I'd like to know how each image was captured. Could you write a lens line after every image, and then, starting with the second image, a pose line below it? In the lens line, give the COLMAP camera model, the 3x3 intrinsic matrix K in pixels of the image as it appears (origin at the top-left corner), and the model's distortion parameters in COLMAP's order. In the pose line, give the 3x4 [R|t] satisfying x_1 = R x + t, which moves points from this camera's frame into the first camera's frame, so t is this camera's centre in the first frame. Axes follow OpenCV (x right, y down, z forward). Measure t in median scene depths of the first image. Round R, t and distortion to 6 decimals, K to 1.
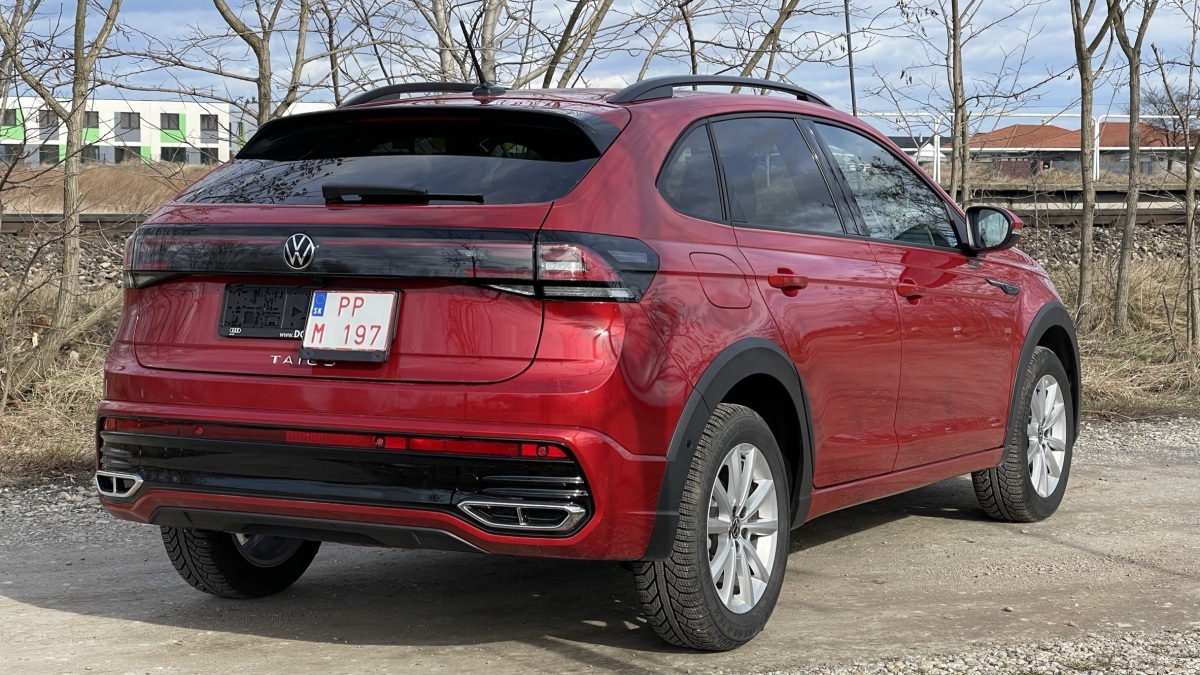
lens RADIAL K [[2240.7, 0, 600.0], [0, 2240.7, 337.5], [0, 0, 1]] dist [0.042125, 0.212692]
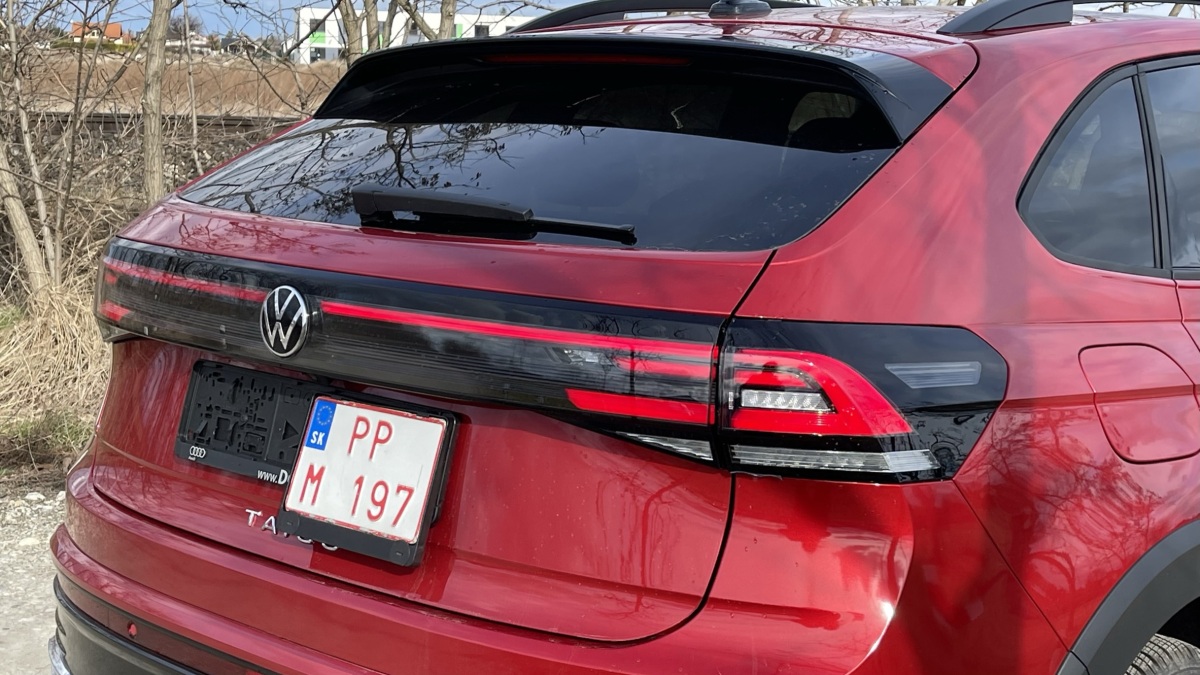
lens RADIAL K [[1730.7, 0, 600.0], [0, 1730.7, 337.5], [0, 0, 1]] dist [0.040704, 0.068975]
pose [[0.969368, 0.055098, -0.239352, 0.030383], [-0.037307, 0.996236, 0.078241, -0.068392], [0.242762, -0.066915, 0.967775, 0.635920]]
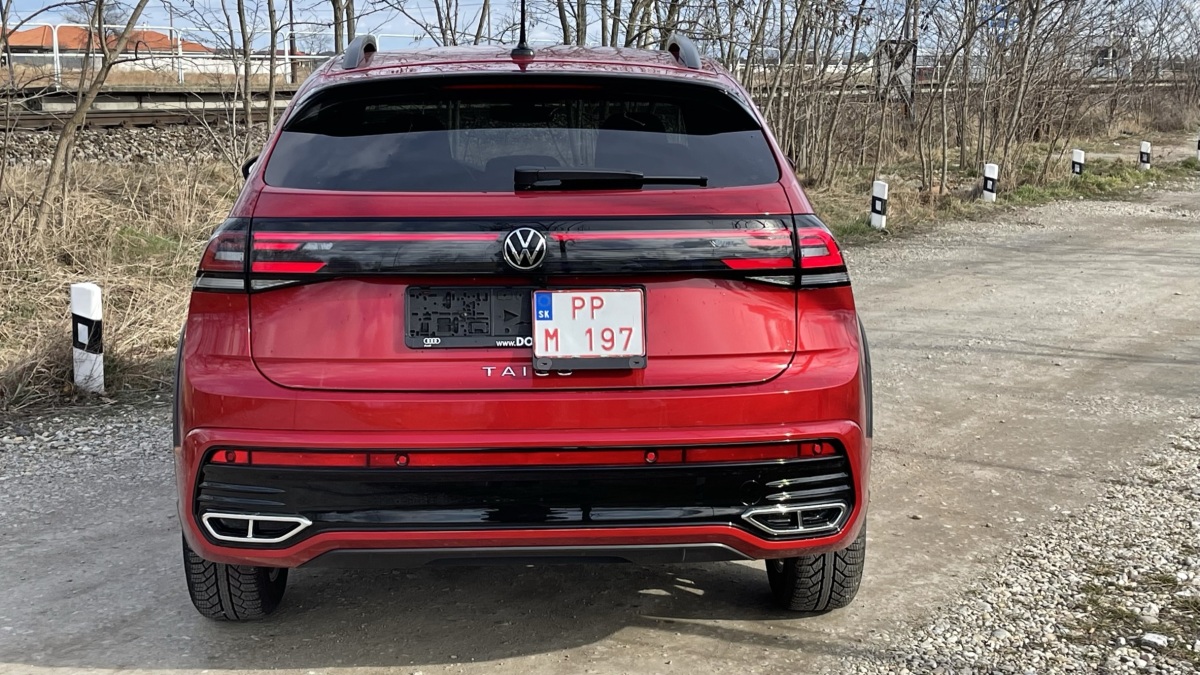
lens RADIAL K [[1730.7, 0, 600.0], [0, 1730.7, 337.5], [0, 0, 1]] dist [0.040704, 0.068975]
pose [[0.857285, -0.080022, 0.508585, -0.456926], [0.036619, 0.994823, 0.094800, -0.066928], [-0.513538, -0.062647, 0.855777, 0.404406]]
